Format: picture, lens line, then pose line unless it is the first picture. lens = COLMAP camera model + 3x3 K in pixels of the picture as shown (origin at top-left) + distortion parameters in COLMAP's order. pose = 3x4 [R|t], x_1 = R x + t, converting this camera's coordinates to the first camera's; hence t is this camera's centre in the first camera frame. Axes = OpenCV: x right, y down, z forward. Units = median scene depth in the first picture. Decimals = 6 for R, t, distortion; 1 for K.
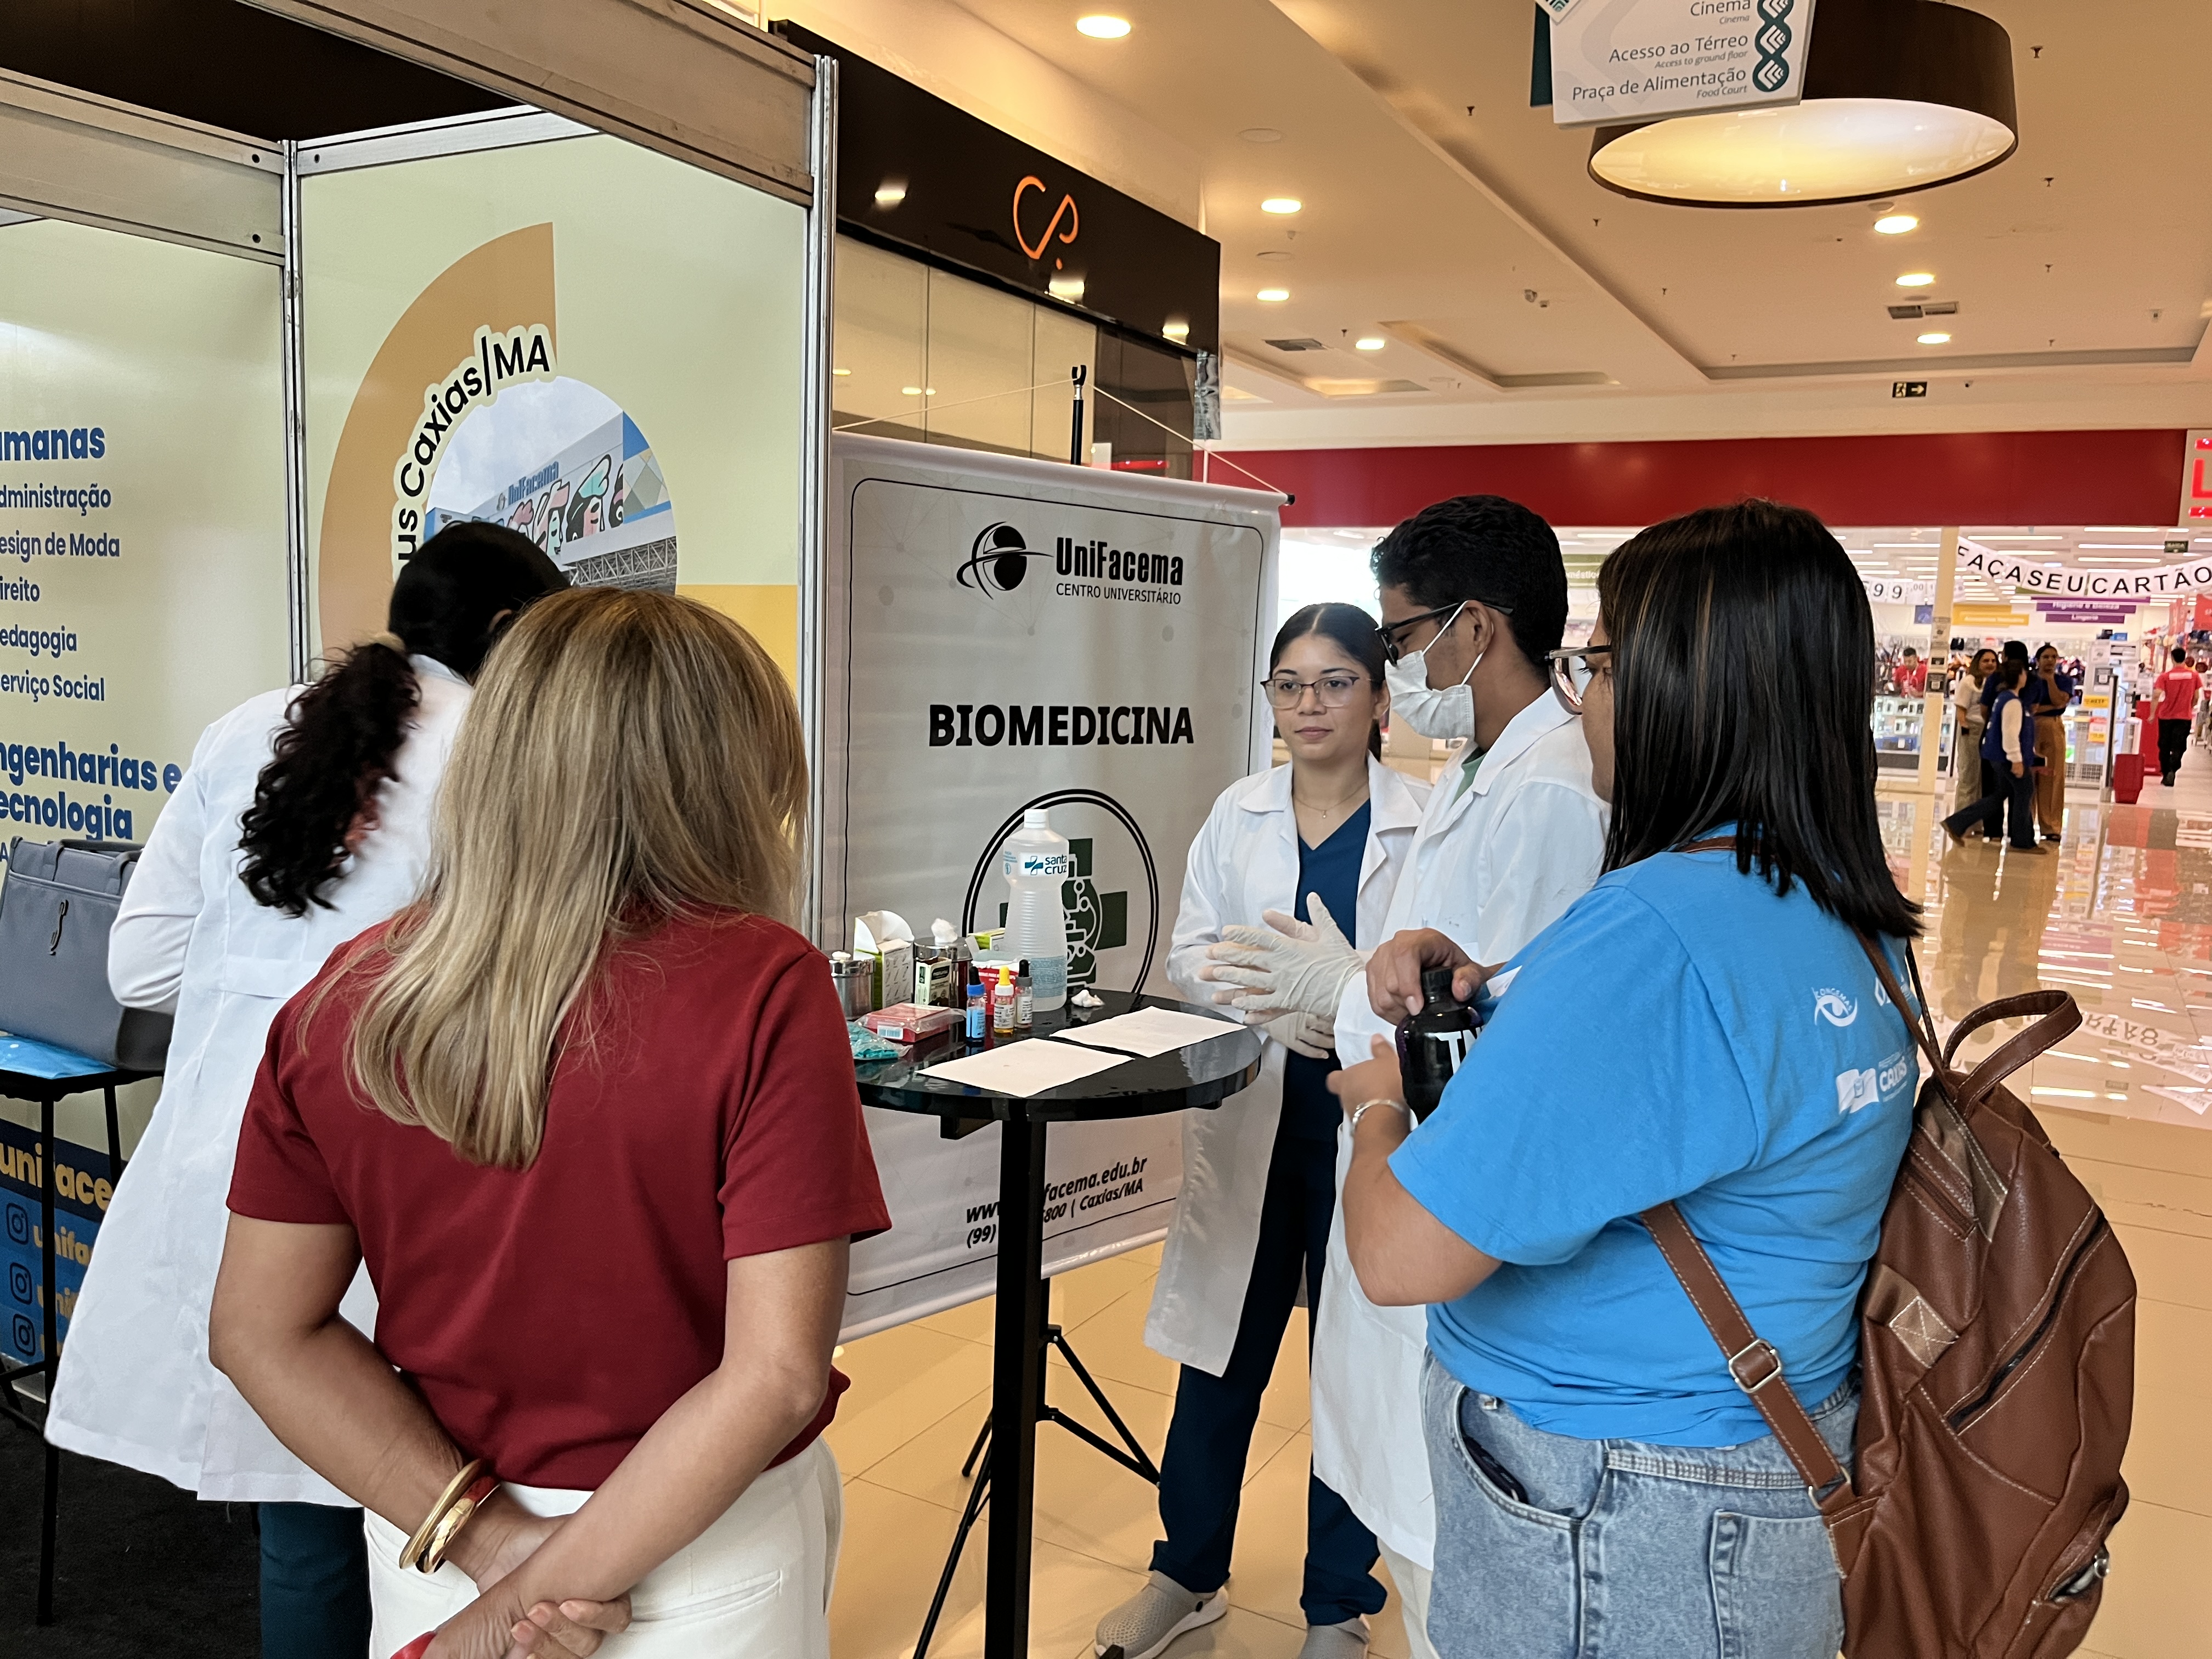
lens RADIAL K [[1655.6, 0, 1106.0], [0, 1655.6, 829.5], [0, 0, 1]] dist [0.045306, -0.057393]
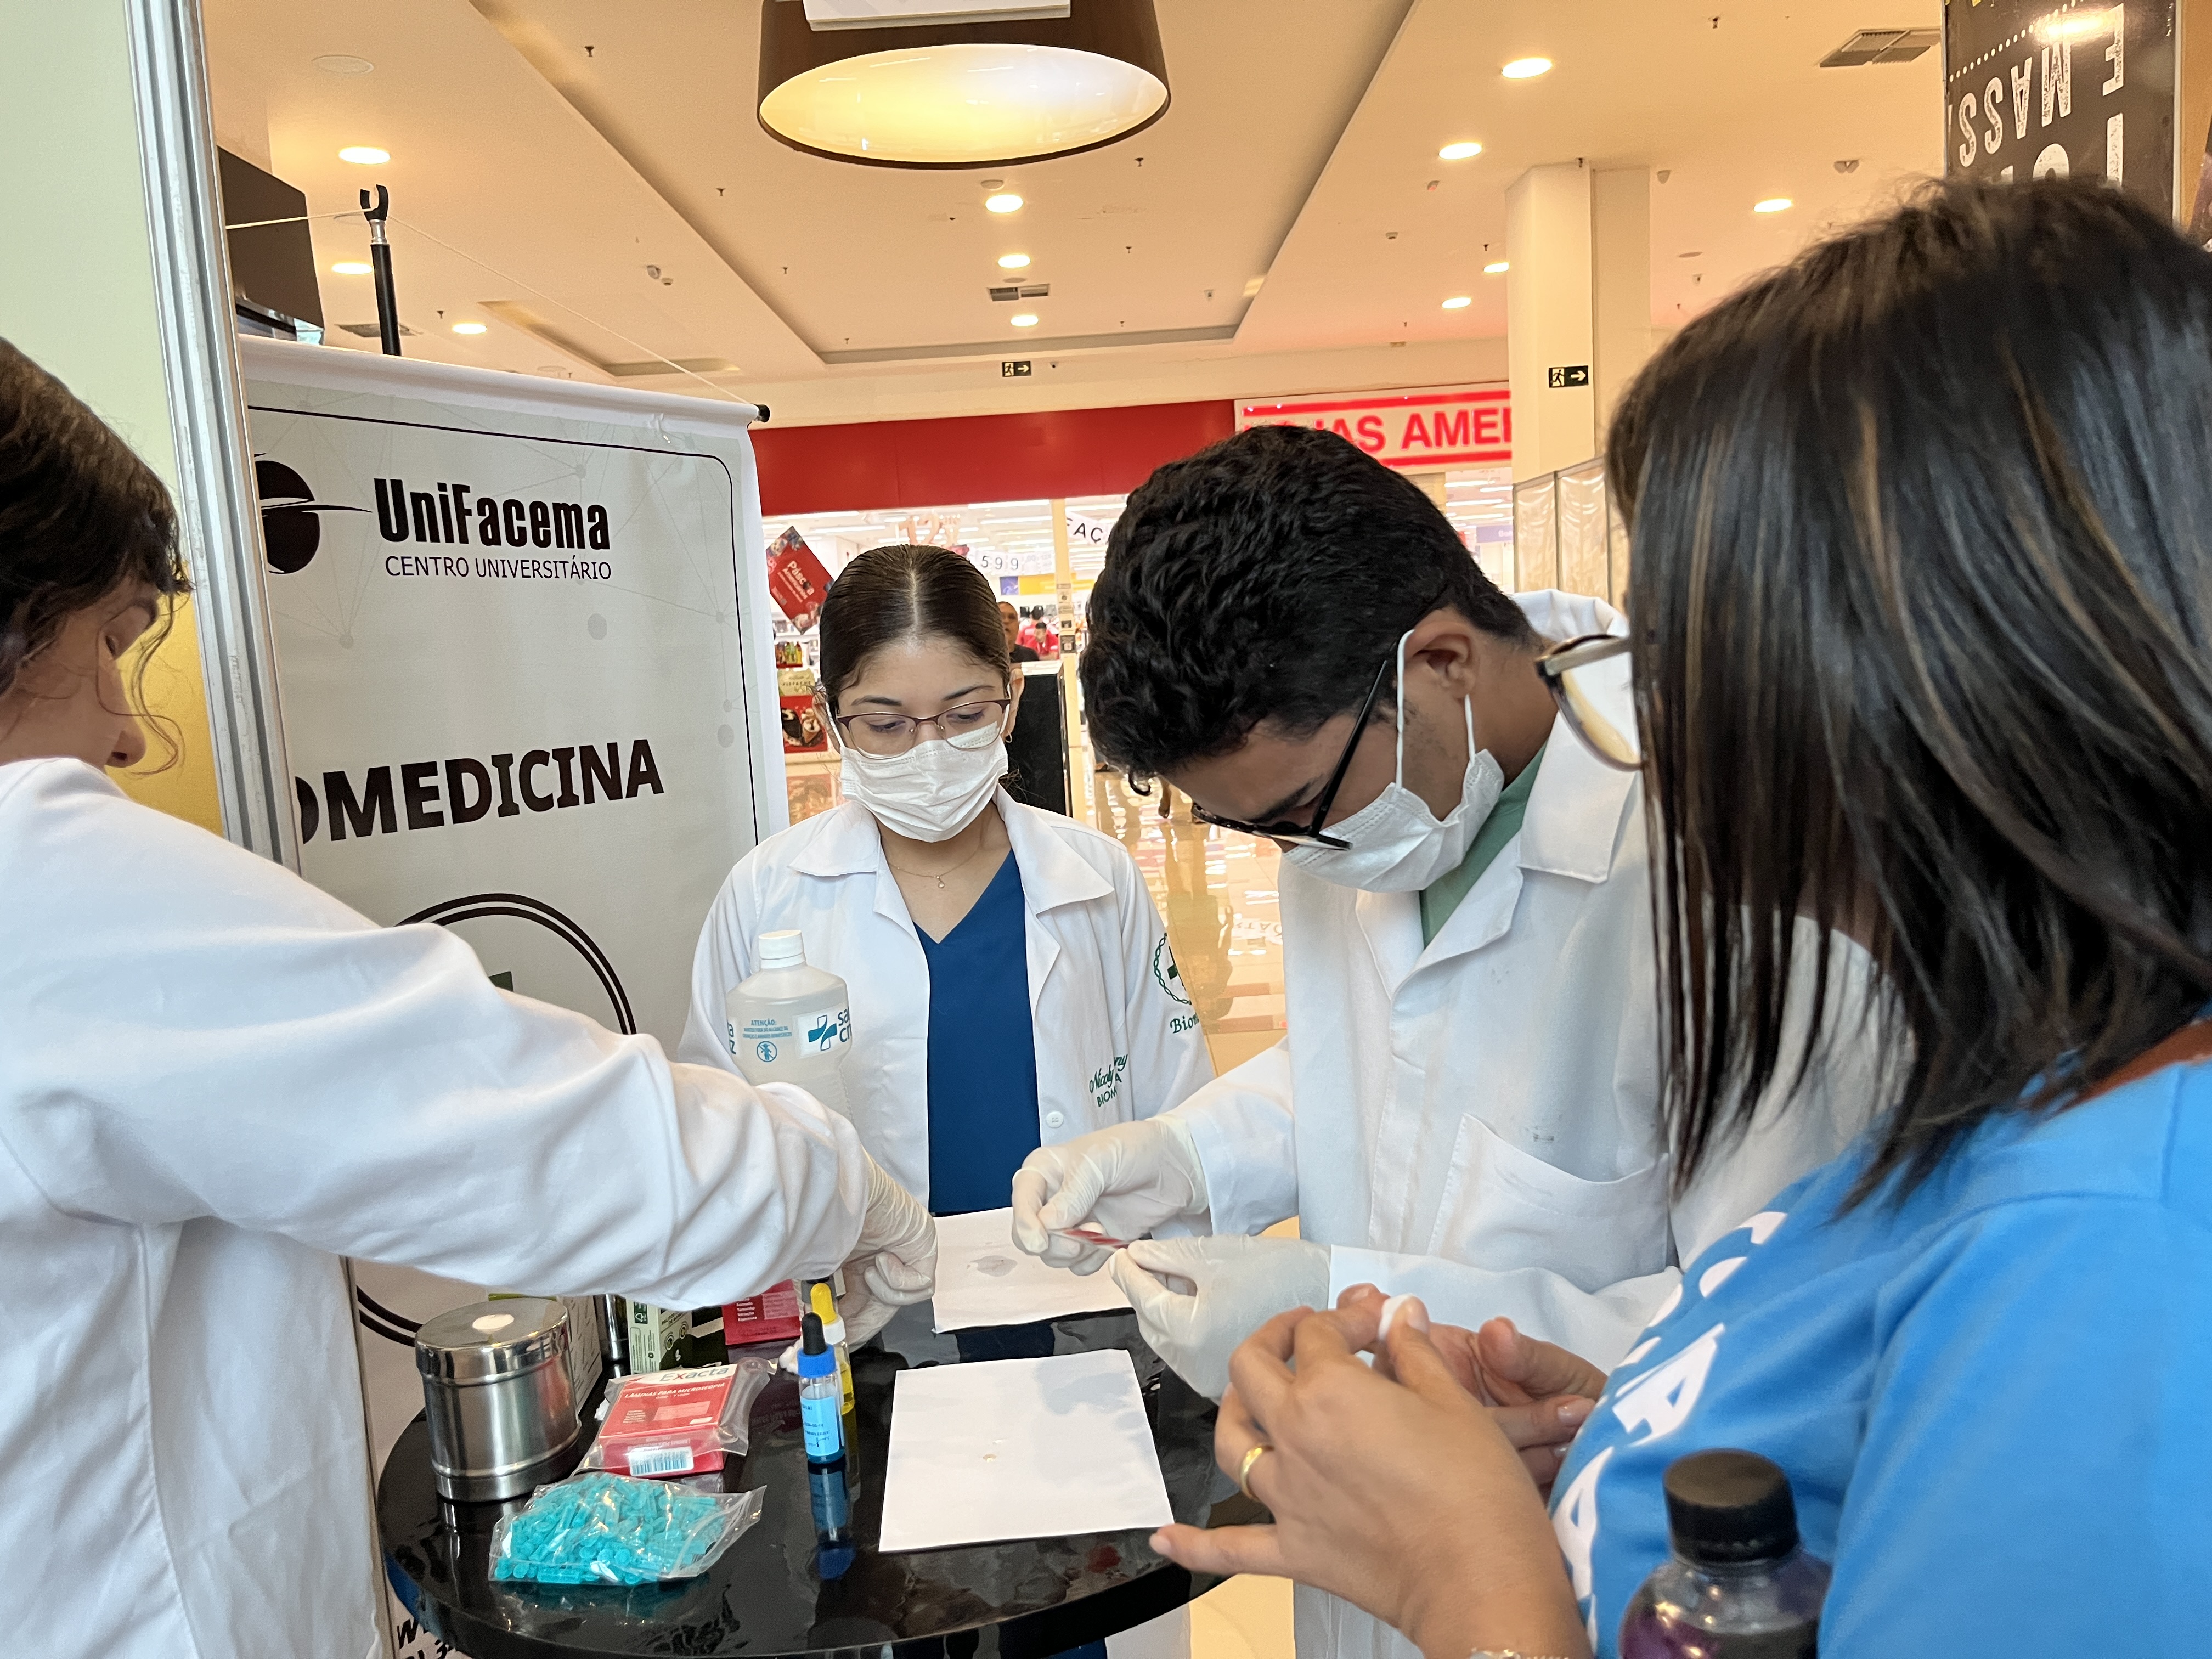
lens RADIAL K [[1642.2, 0, 1099.0], [0, 1642.2, 871.5], [0, 0, 1]] dist [0.058049, -0.165021]
pose [[0.866667, -0.165059, 0.470791, -0.105423], [0.154071, 0.986106, 0.062103, -0.035499], [-0.474501, 0.018712, 0.880056, 0.357902]]
